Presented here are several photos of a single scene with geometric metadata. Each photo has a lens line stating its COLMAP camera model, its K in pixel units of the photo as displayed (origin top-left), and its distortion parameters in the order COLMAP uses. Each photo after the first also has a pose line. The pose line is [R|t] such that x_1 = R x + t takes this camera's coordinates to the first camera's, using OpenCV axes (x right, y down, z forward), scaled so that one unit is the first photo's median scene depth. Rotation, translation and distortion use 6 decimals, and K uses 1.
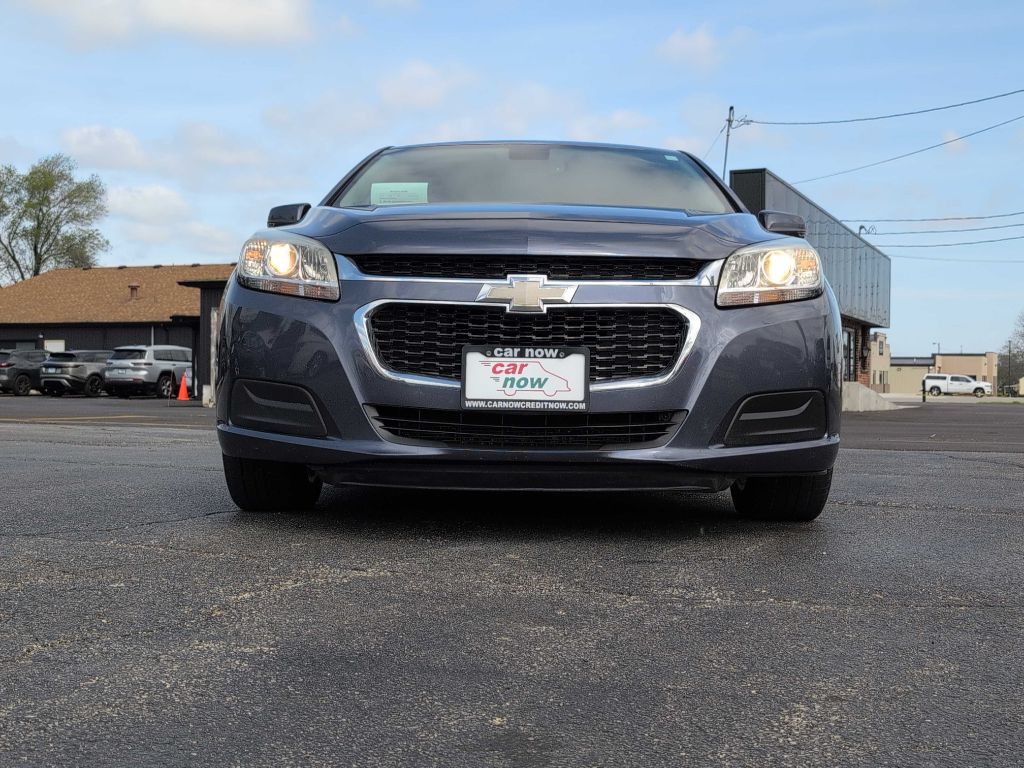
lens RADIAL K [[1310.4, 0, 505.5], [0, 1310.4, 381.7], [0, 0, 1]] dist [0.089147, -0.355307]
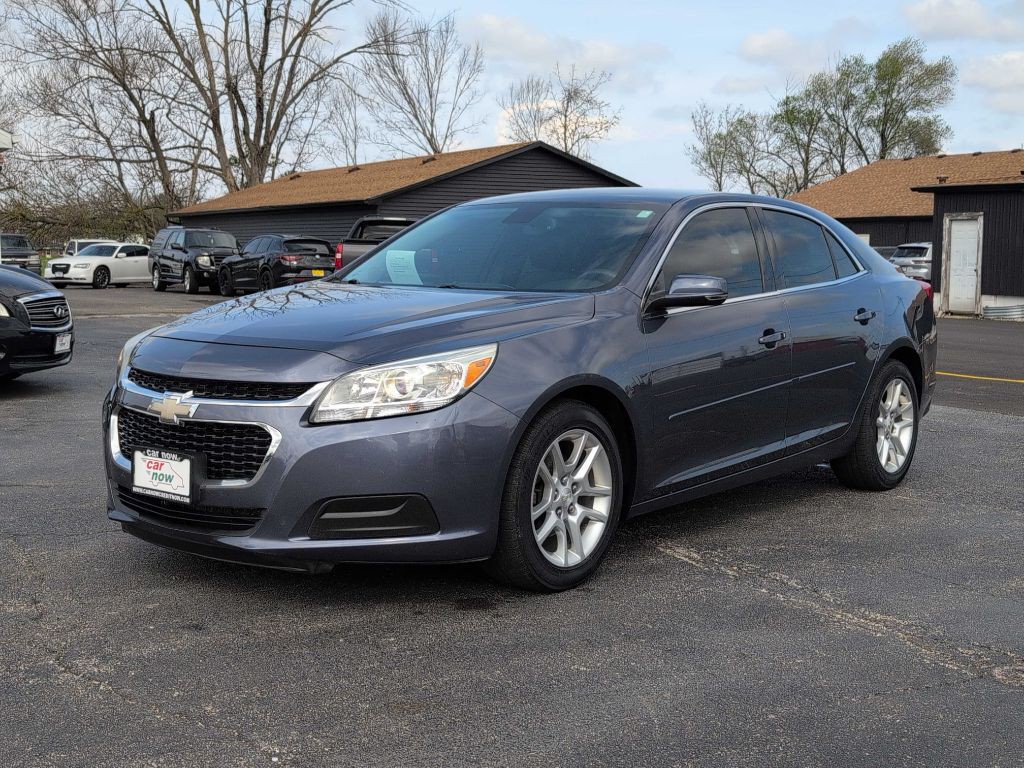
lens RADIAL K [[1320.6, 0, 516.3], [0, 1320.6, 384.1], [0, 0, 1]] dist [0.072474, -0.382315]
pose [[0.800573, 0.054586, -0.596745, 1.006302], [0.002011, 0.995592, 0.093767, -0.200230], [0.599233, -0.076267, 0.796934, 0.144867]]
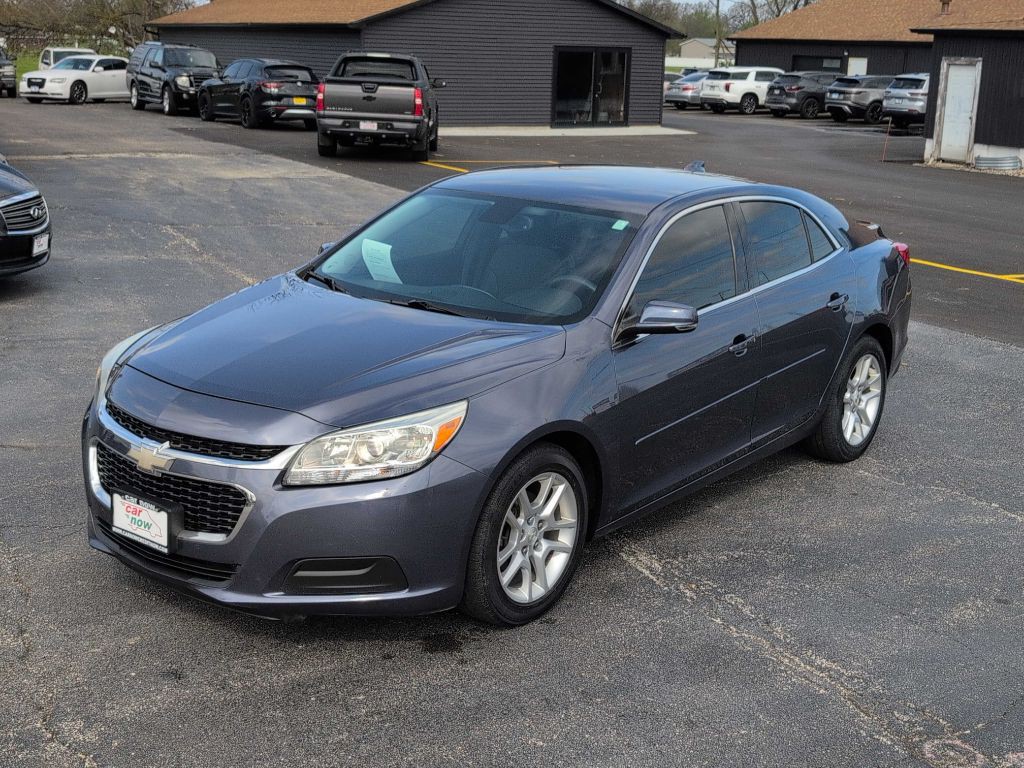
lens RADIAL K [[1325.2, 0, 514.1], [0, 1325.2, 385.5], [0, 0, 1]] dist [0.061784, -0.300244]
pose [[0.803865, 0.161009, -0.572605, 1.011351], [-0.022129, 0.970096, 0.241711, -0.444079], [0.594400, -0.181631, 0.783389, 0.158981]]
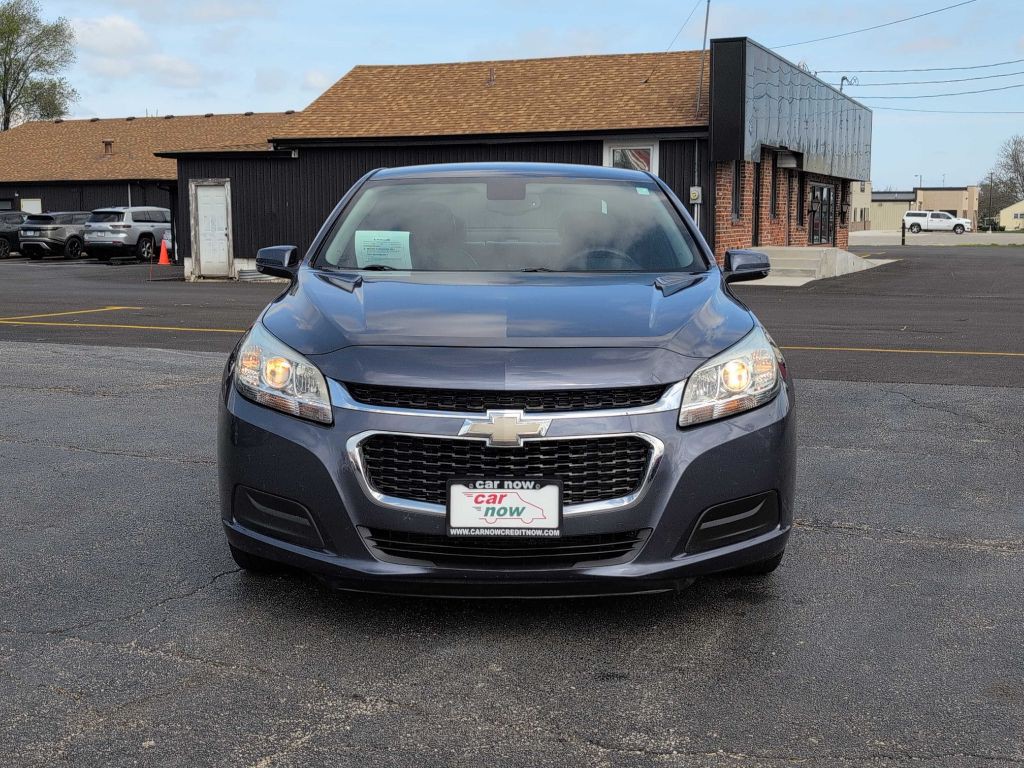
lens RADIAL K [[1308.6, 0, 506.9], [0, 1308.6, 387.8], [0, 0, 1]] dist [0.071890, -0.259782]
pose [[0.999797, -0.014709, 0.013770, 0.003088], [0.012796, 0.991436, 0.129962, -0.226071], [-0.015563, -0.129760, 0.991423, -0.070684]]
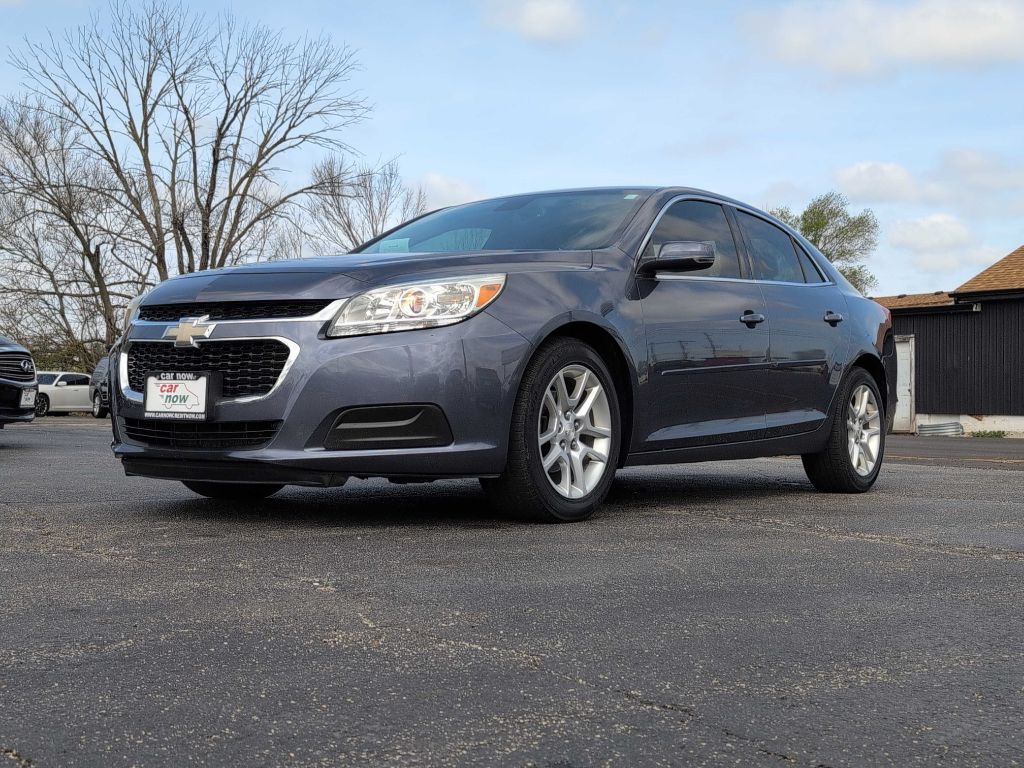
lens RADIAL K [[1317.1, 0, 541.2], [0, 1317.1, 350.2], [0, 0, 1]] dist [0.059867, -0.326663]
pose [[0.838669, -0.026900, -0.543977, 0.979728], [0.001576, 0.998895, -0.046966, 0.013854], [0.544640, 0.038532, 0.837785, 0.065141]]
